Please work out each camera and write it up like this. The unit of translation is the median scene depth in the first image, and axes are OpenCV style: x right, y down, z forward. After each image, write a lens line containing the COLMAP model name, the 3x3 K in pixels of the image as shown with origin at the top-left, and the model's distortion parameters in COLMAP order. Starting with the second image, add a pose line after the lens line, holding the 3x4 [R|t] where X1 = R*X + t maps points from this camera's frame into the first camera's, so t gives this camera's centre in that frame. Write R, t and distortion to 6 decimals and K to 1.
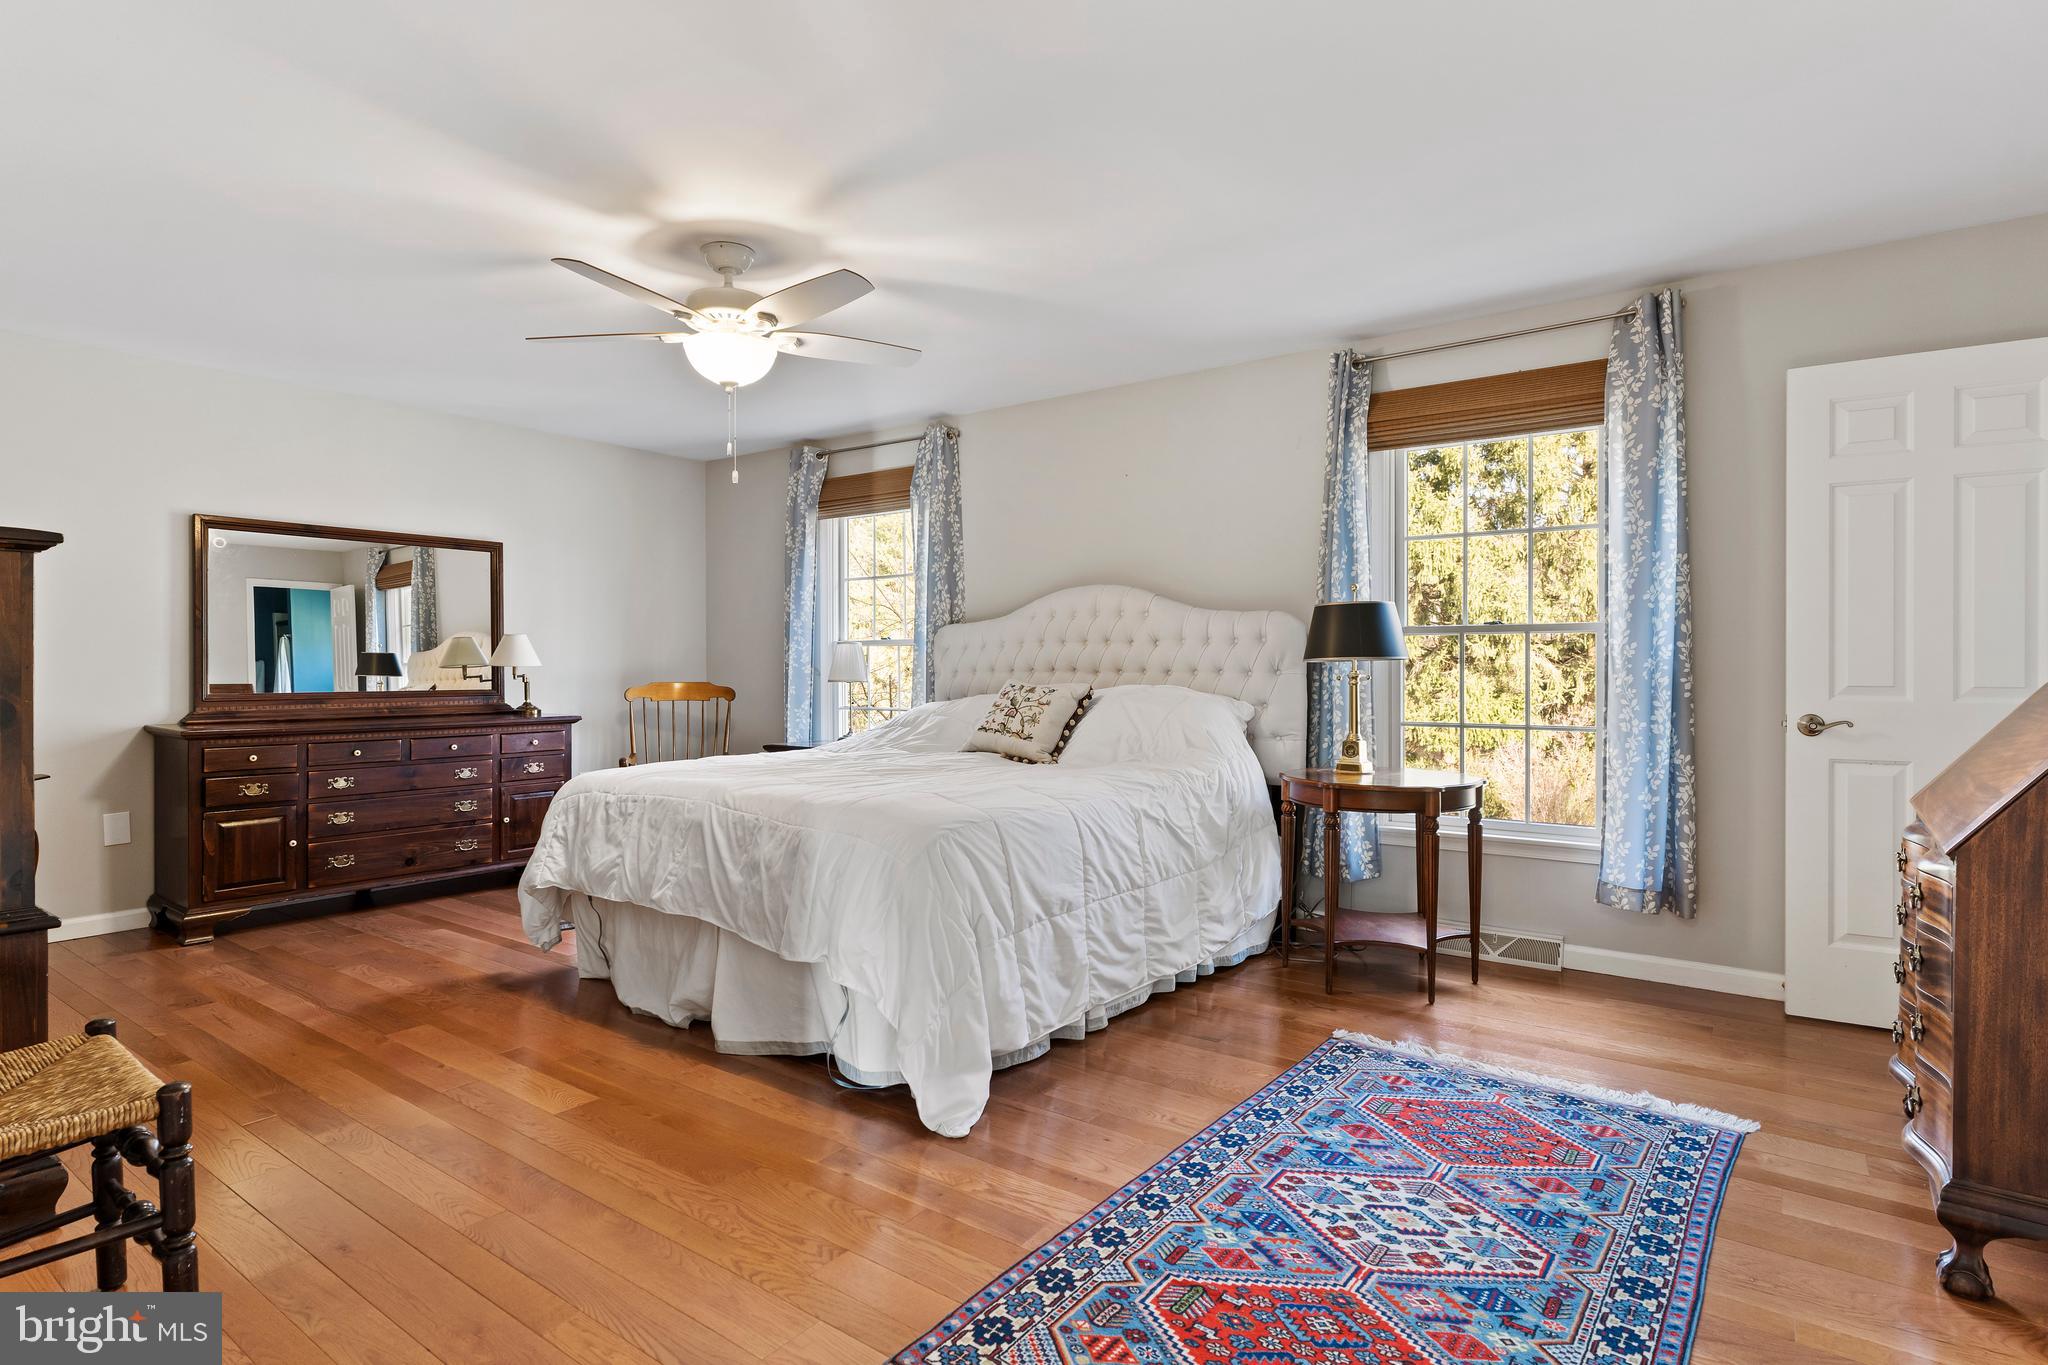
lens RADIAL K [[1052.2, 0, 1028.2], [0, 1052.2, 689.5], [0, 0, 1]] dist [-0.009799, 0.001960]
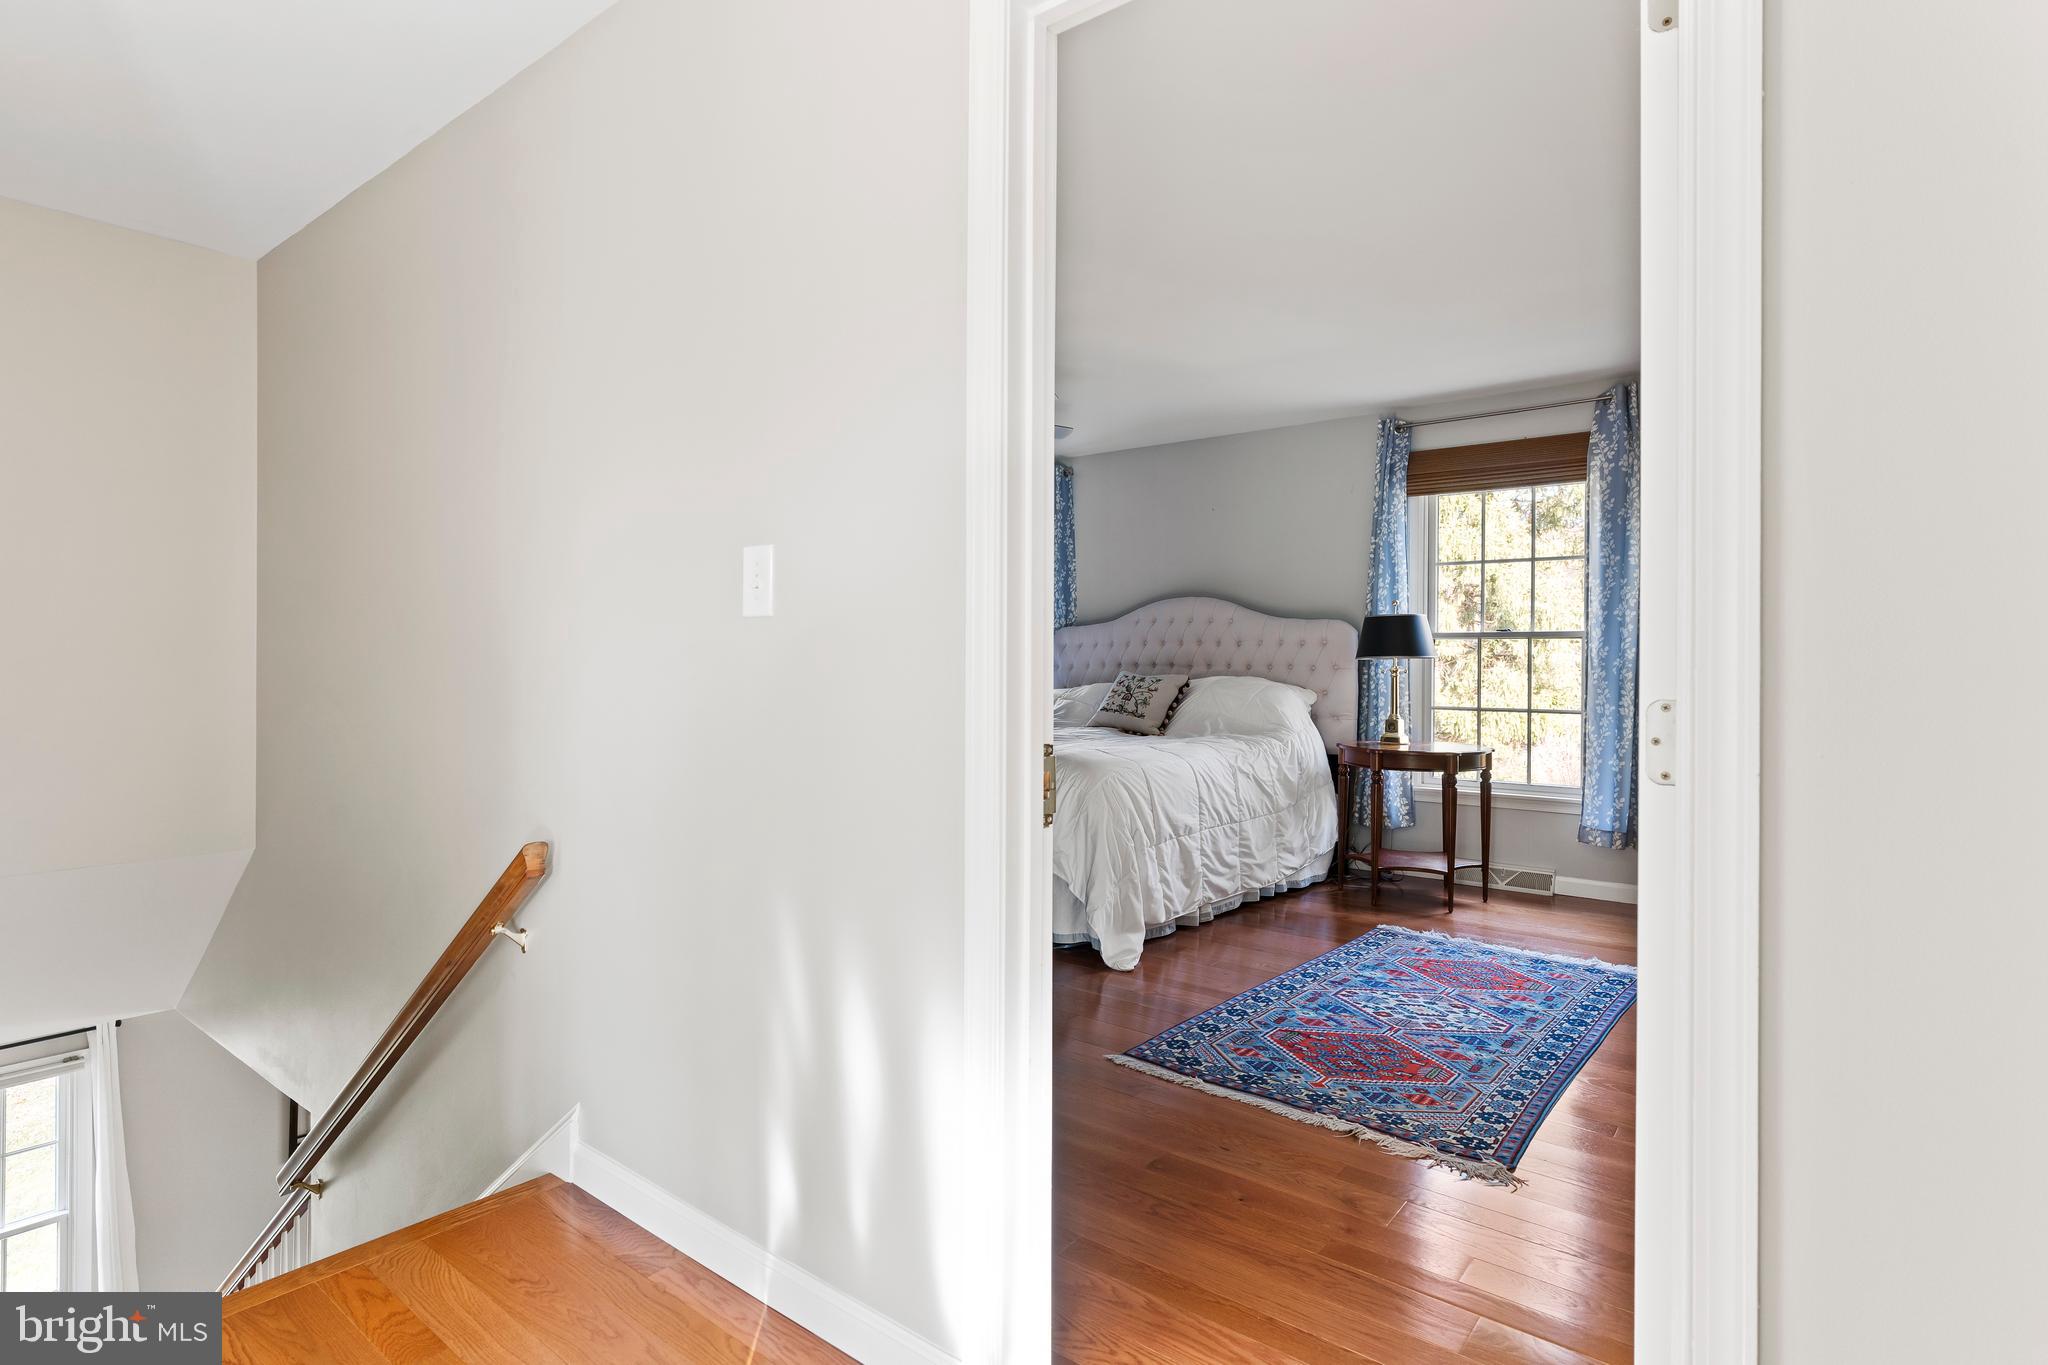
lens RADIAL K [[1052.2, 0, 1022.7], [0, 1052.2, 681.6], [0, 0, 1]] dist [-0.009799, 0.001960]
pose [[0.999002, 0.006913, -0.044117, -0.106305], [-0.006975, 0.999975, -0.001255, 0.006676], [0.044108, 0.001561, 0.999026, -0.366604]]
